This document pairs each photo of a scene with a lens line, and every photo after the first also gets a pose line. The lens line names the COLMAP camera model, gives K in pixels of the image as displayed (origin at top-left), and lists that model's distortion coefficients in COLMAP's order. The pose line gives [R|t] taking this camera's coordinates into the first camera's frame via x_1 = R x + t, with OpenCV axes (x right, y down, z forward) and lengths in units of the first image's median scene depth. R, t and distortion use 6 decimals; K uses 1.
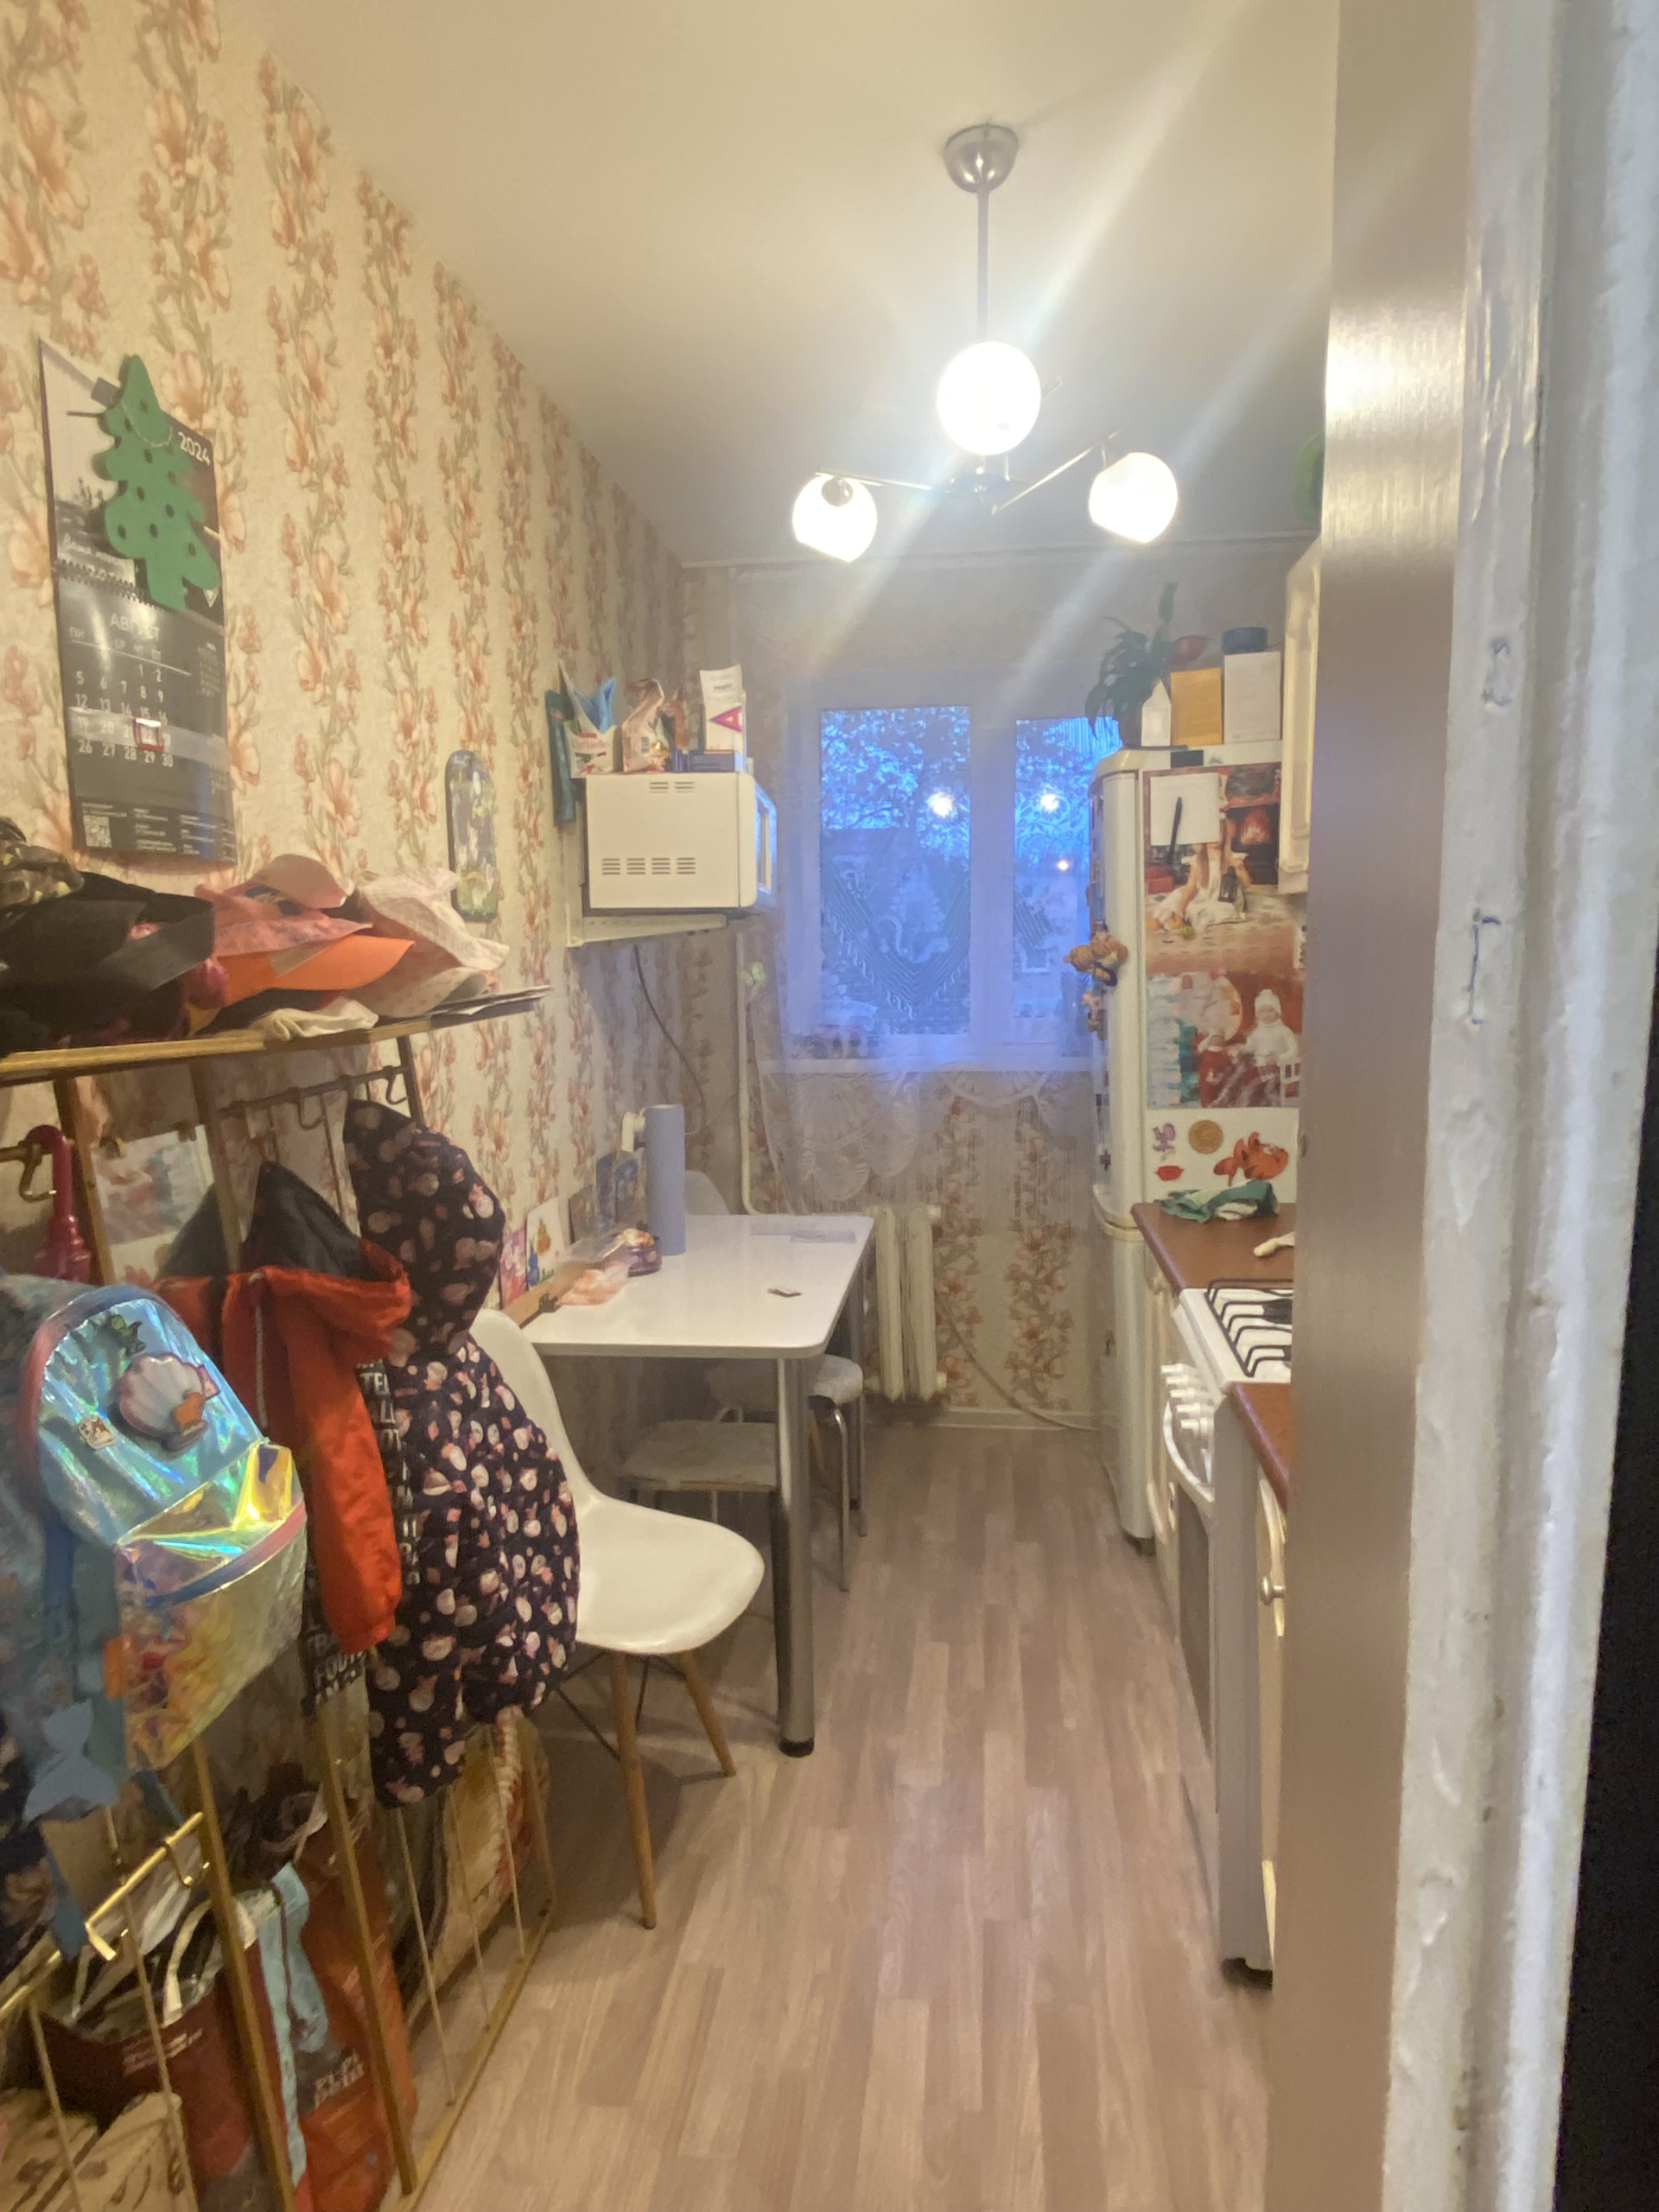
lens RADIAL K [[1464.8, 0, 802.8], [0, 1464.8, 1141.7], [0, 0, 1]] dist [0.021765, -0.037713]
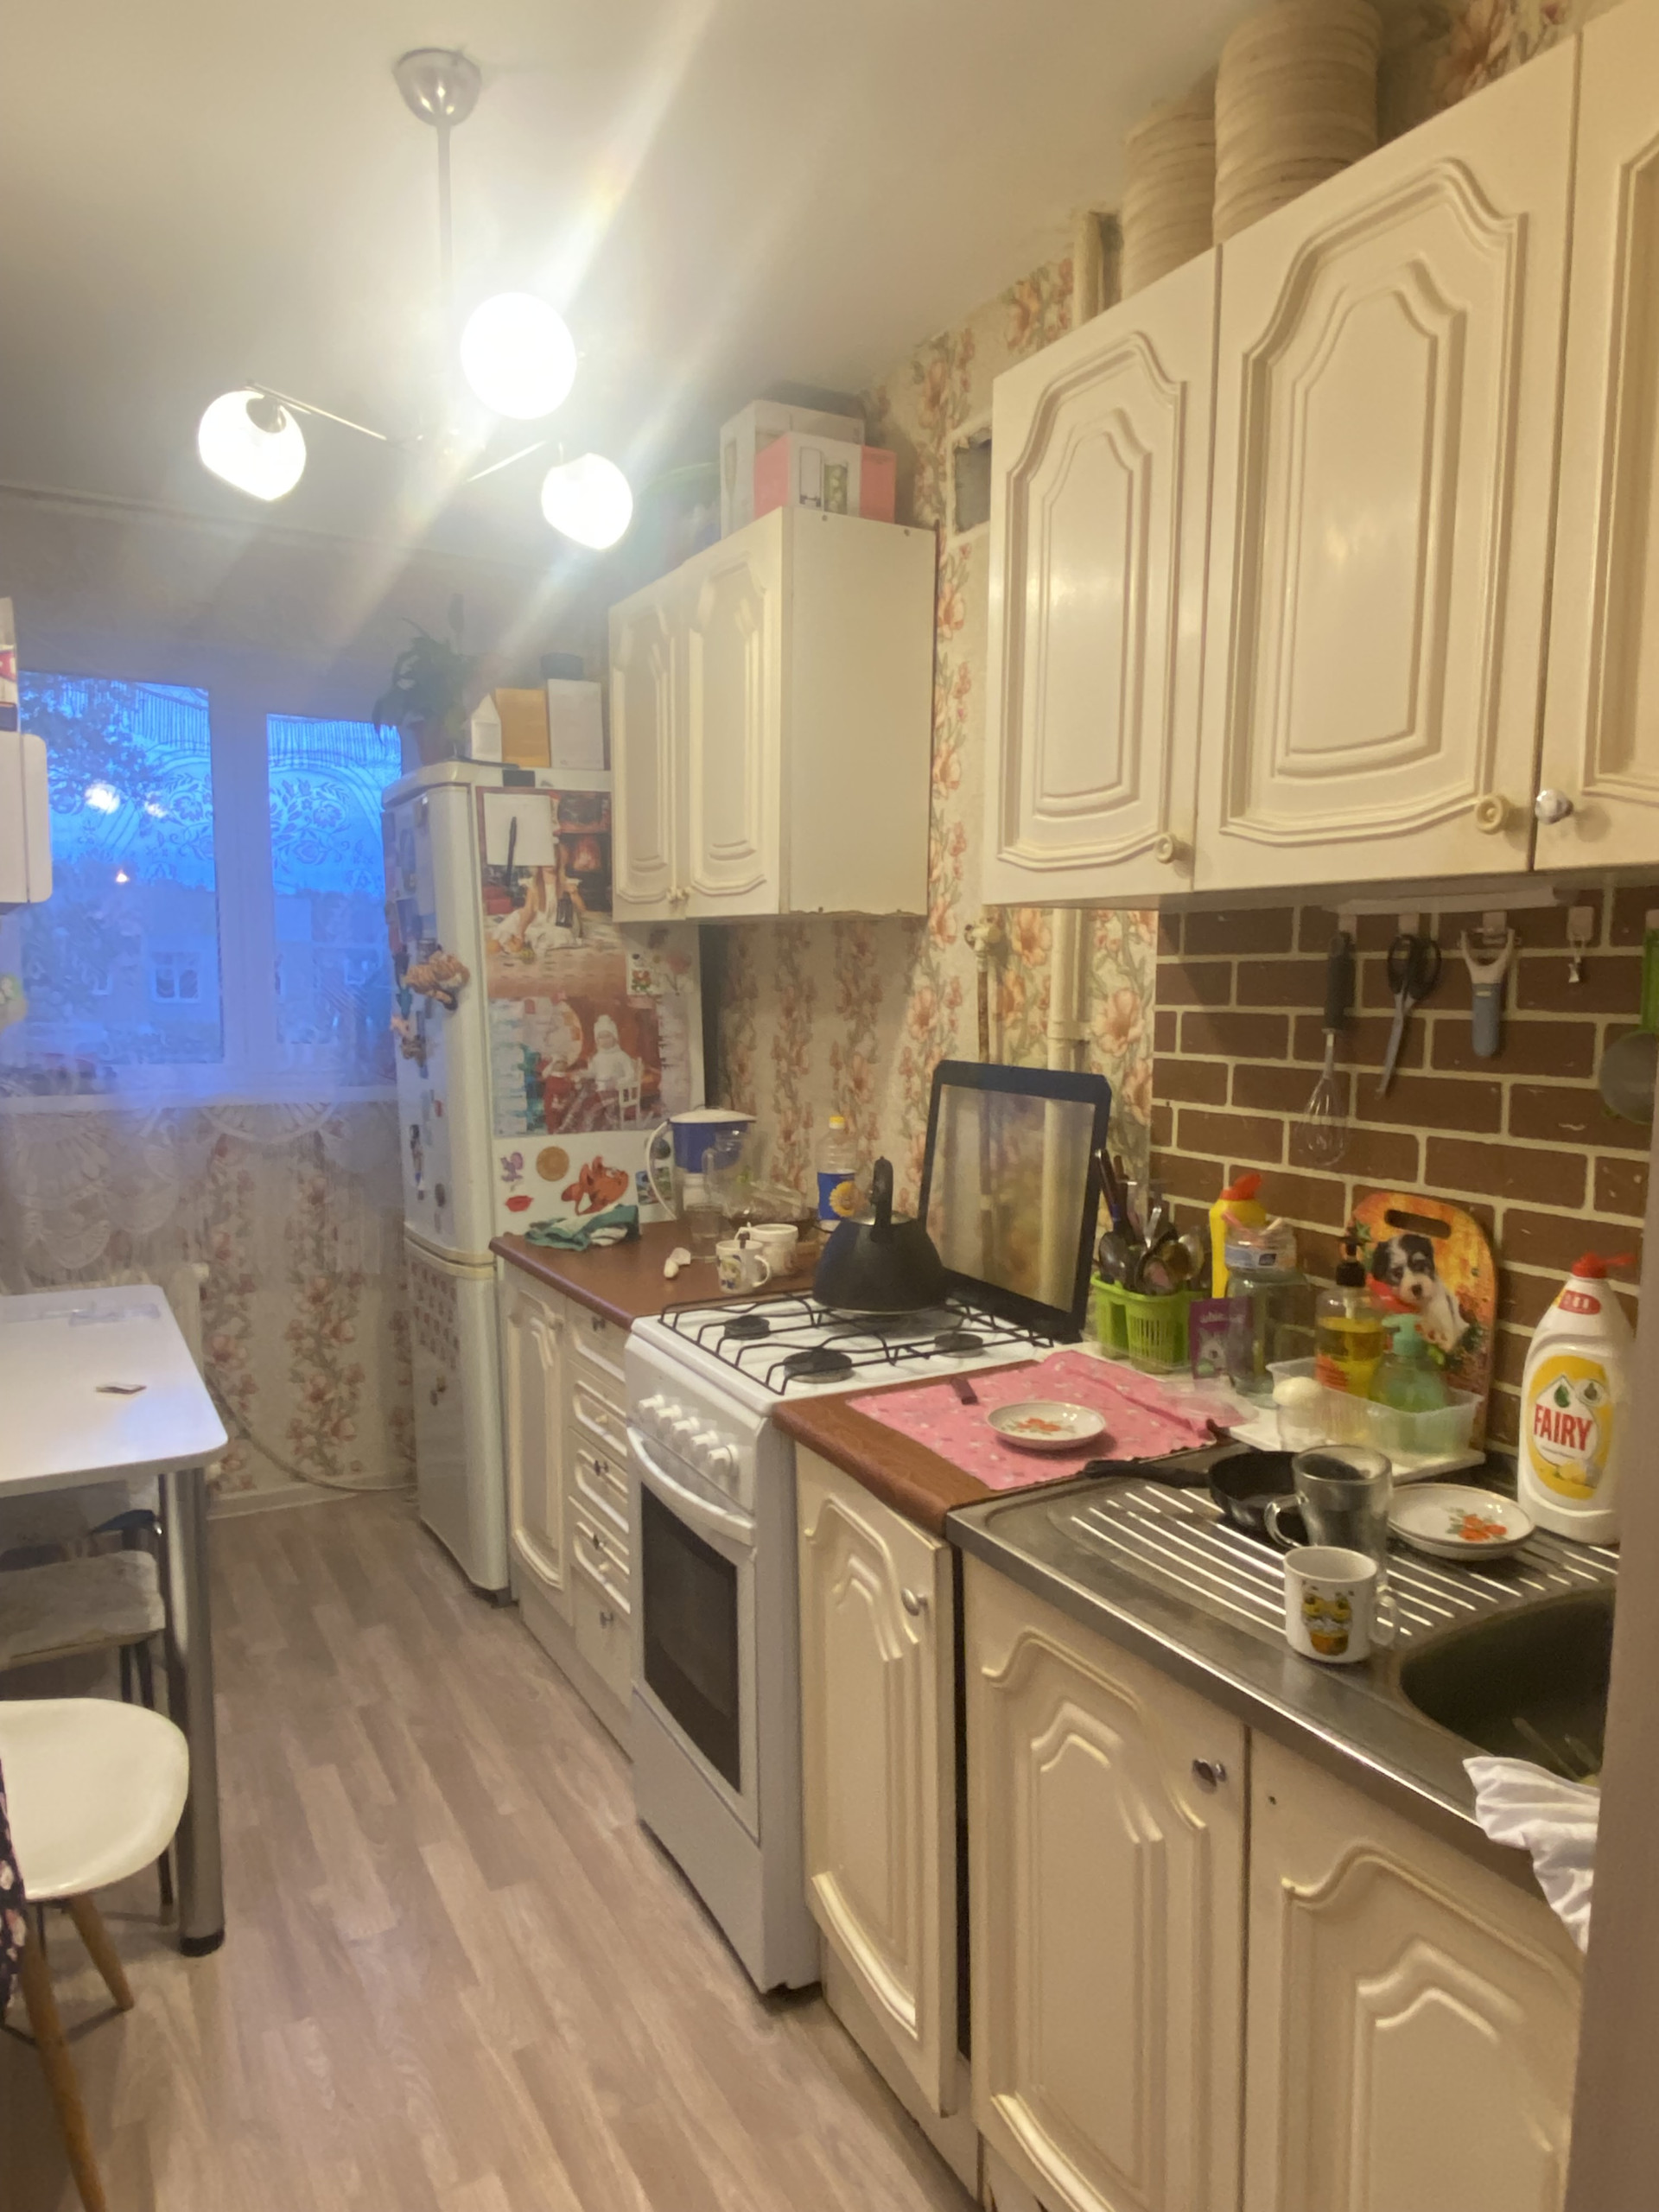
lens RADIAL K [[1464.8, 0, 869.5], [0, 1464.8, 1135.6], [0, 0, 1]] dist [0.021765, -0.037713]
pose [[0.796494, -0.042173, 0.603173, -0.165236], [0.055782, 0.998436, -0.003851, -0.008273], [-0.602067, 0.036714, 0.797601, 0.105647]]
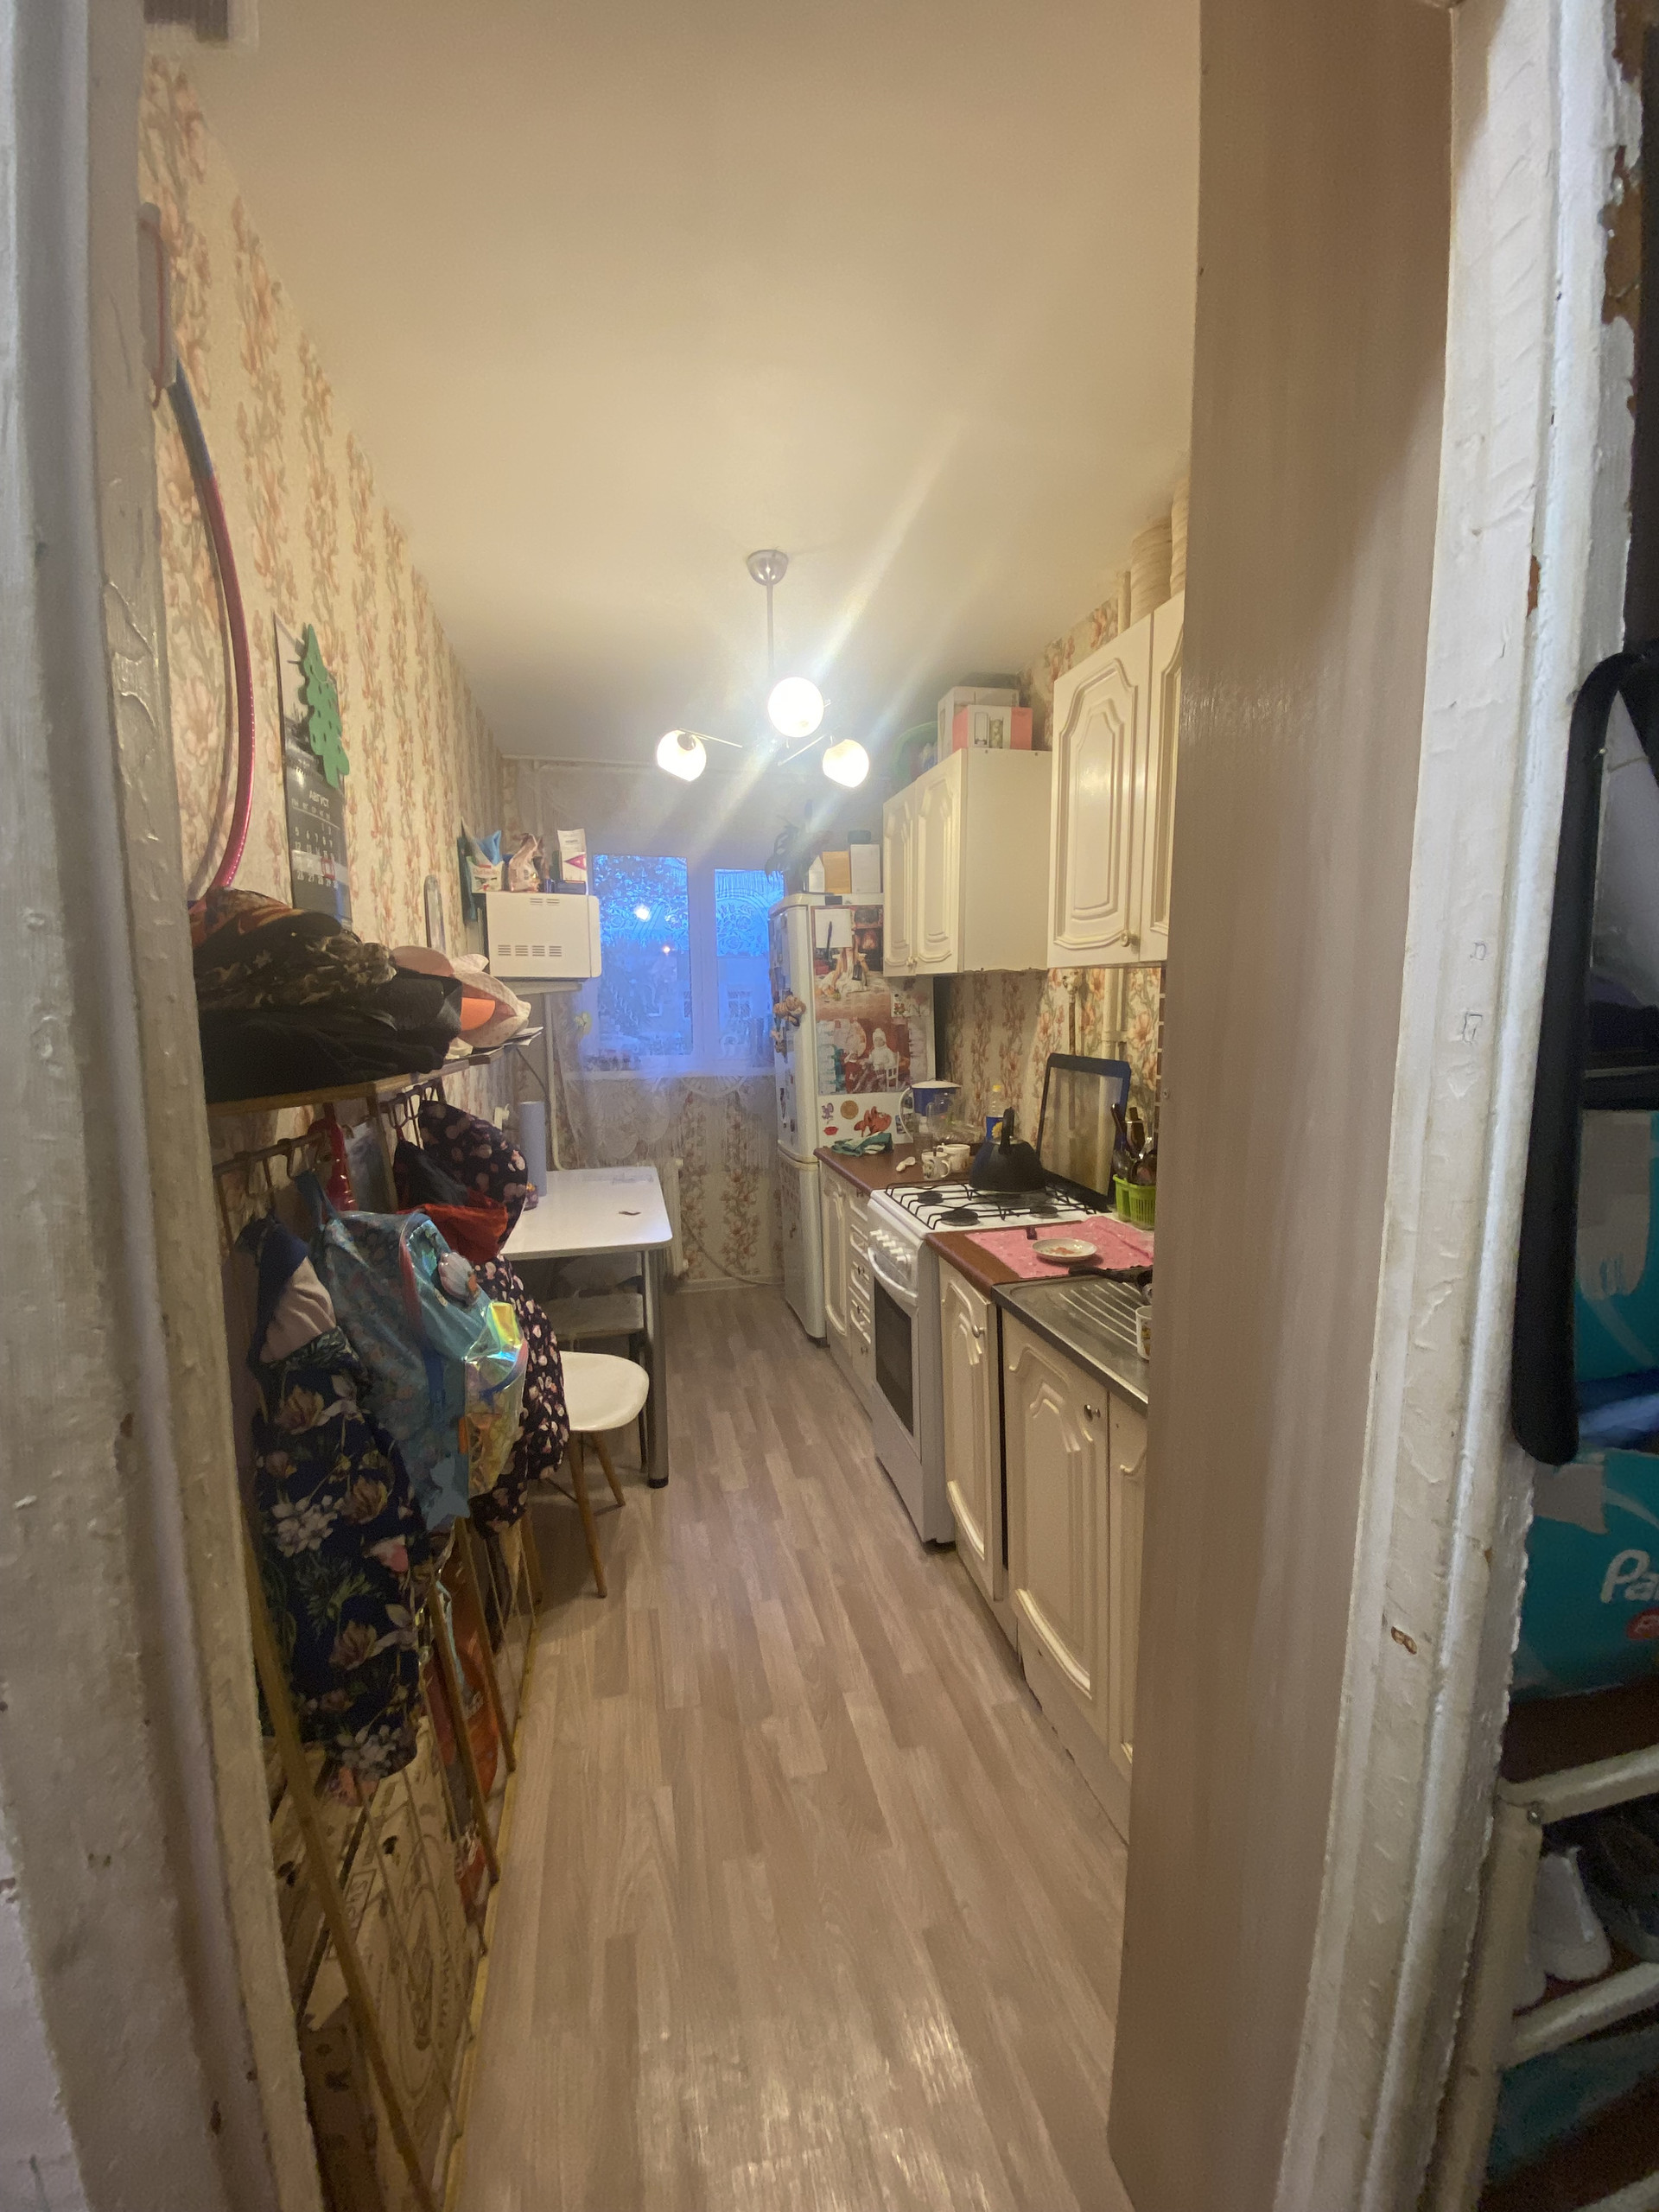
lens RADIAL K [[918.7, 0, 850.5], [0, 918.7, 1114.2], [0, 0, 1]] dist [0.004163, -0.008827]
pose [[0.930294, -0.036273, 0.365017, -0.153354], [0.039319, 0.999226, -0.000913, 0.003186], [-0.364702, 0.015201, 0.931000, -0.053946]]
